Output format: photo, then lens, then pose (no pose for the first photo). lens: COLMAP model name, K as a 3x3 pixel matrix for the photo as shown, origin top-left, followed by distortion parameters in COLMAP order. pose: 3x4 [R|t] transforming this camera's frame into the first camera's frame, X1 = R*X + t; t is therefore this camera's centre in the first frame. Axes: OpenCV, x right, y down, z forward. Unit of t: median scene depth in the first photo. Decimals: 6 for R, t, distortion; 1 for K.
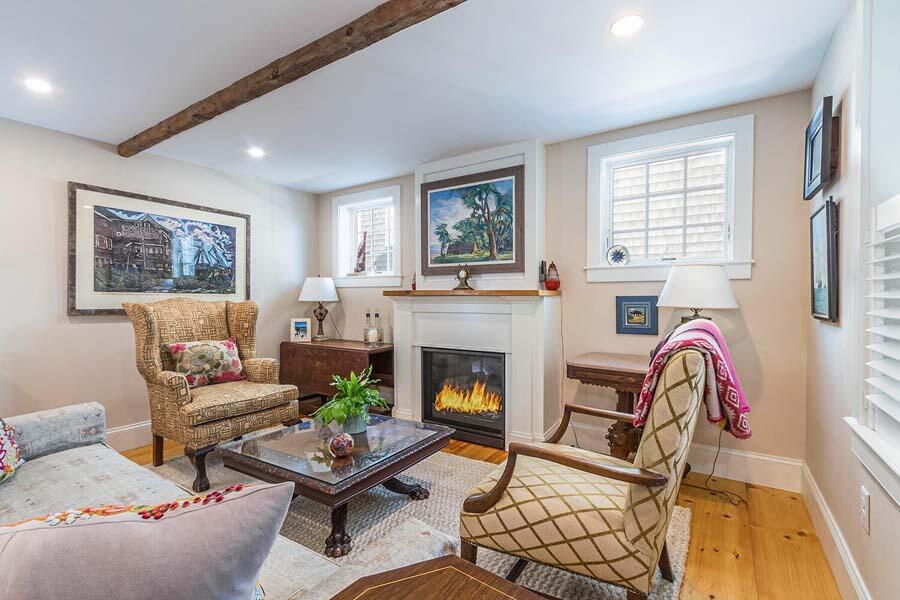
lens RADIAL K [[414.3, 0, 435.4], [0, 414.3, 305.6], [0, 0, 1]] dist [-0.000586, 0.000106]
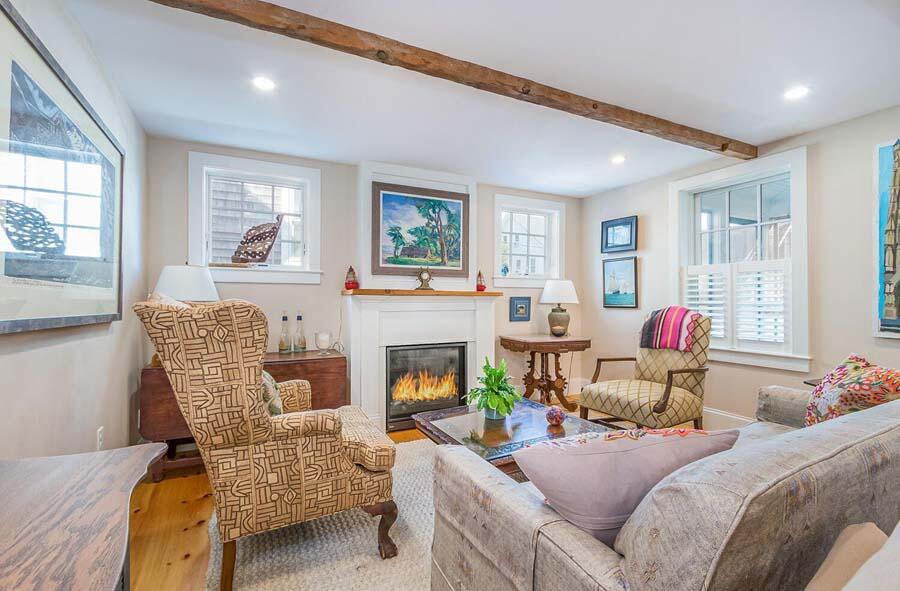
lens RADIAL K [[417.2, 0, 449.8], [0, 417.2, 295.8], [0, 0, 1]] dist [0.000150, -0.000565]
pose [[0.479651, 0.008623, 0.877417, -0.890688], [0.015318, 0.999717, -0.018199, -0.001597], [-0.877326, 0.022169, 0.479383, 0.407959]]
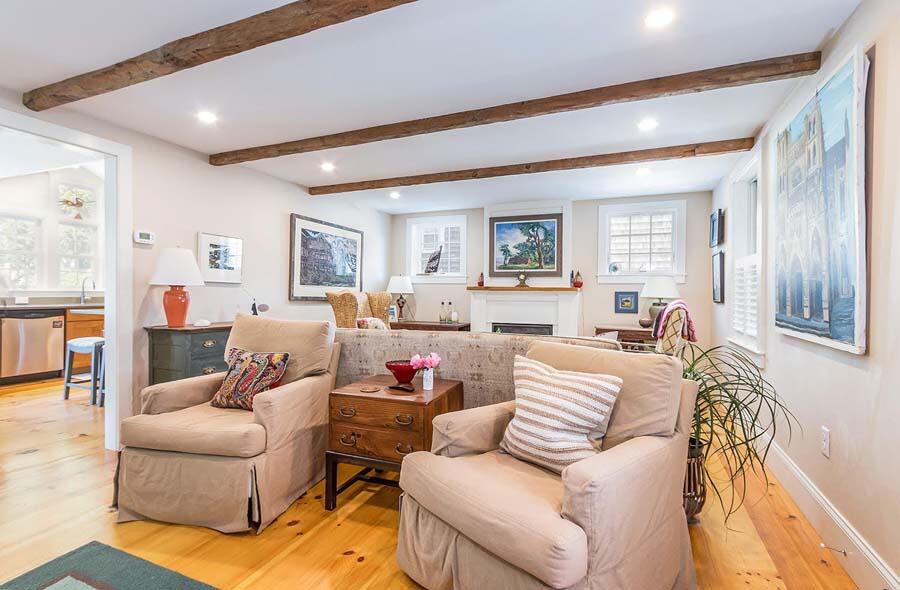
lens RADIAL K [[435.8, 0, 434.8], [0, 435.8, 297.1], [0, 0, 1]] dist [0.010041, 0.000538]
pose [[0.982493, 0.008077, 0.186123, -0.585213], [-0.006206, 0.999924, -0.010631, 0.022447], [-0.186194, 0.009290, 0.982469, -0.603113]]
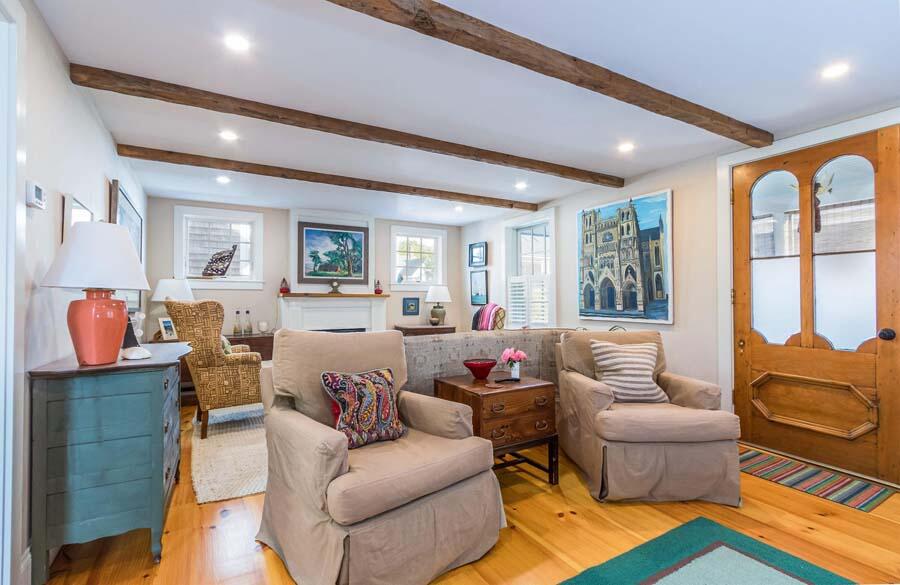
lens RADIAL K [[429.7, 0, 448.2], [0, 429.7, 291.9], [0, 0, 1]] dist [-0.005615, -0.000388]
pose [[0.429660, 0.019202, 0.902787, -1.297636], [0.021086, 0.999288, -0.031289, 0.018973], [-0.902745, 0.032480, 0.428949, -0.144498]]
